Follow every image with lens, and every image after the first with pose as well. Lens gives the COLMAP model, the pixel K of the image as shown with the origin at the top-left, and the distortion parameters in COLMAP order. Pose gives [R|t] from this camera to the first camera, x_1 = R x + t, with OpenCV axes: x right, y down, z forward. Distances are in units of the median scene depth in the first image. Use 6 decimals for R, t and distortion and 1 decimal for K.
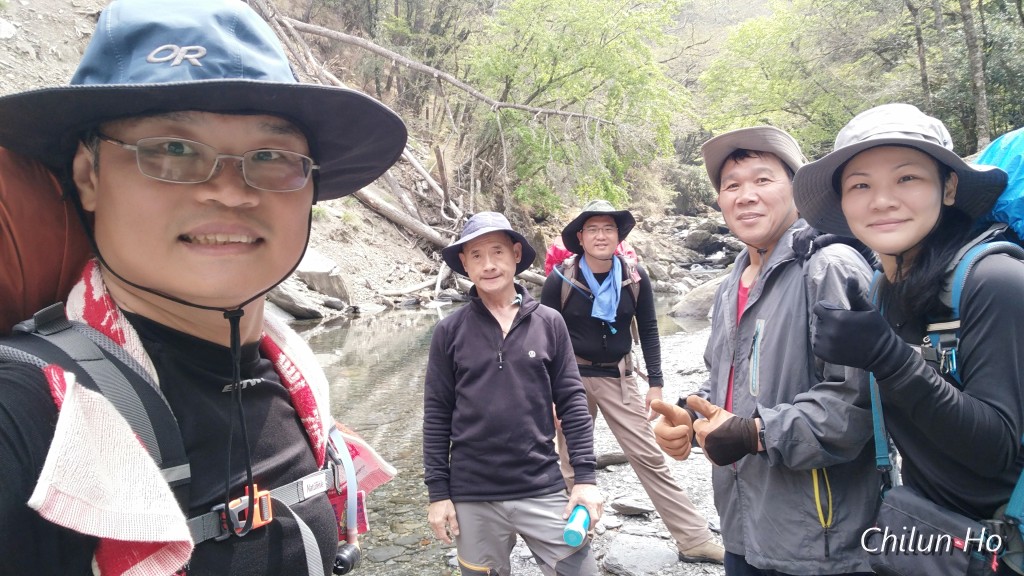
lens RADIAL K [[758.4, 0, 512.0], [0, 758.4, 288.0], [0, 0, 1]] dist [0.072341, -0.105690]
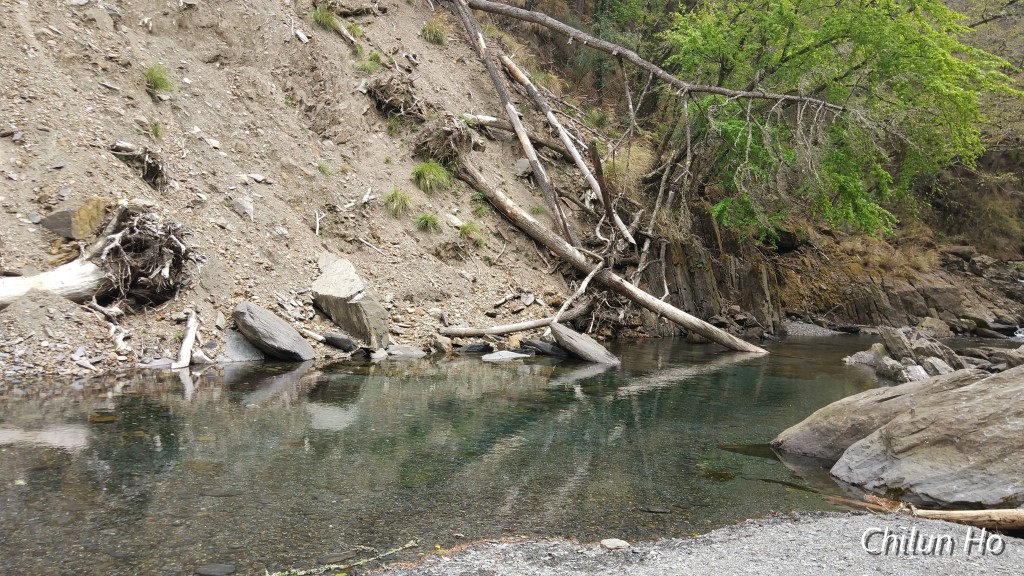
lens RADIAL K [[795.3, 0, 508.3], [0, 795.3, 282.8], [0, 0, 1]] dist [0.097644, -0.100356]
pose [[0.924188, 0.081863, -0.373062, 0.136368], [-0.094618, 0.995385, -0.015975, -0.026929], [0.370033, 0.050062, 0.927669, 0.242036]]
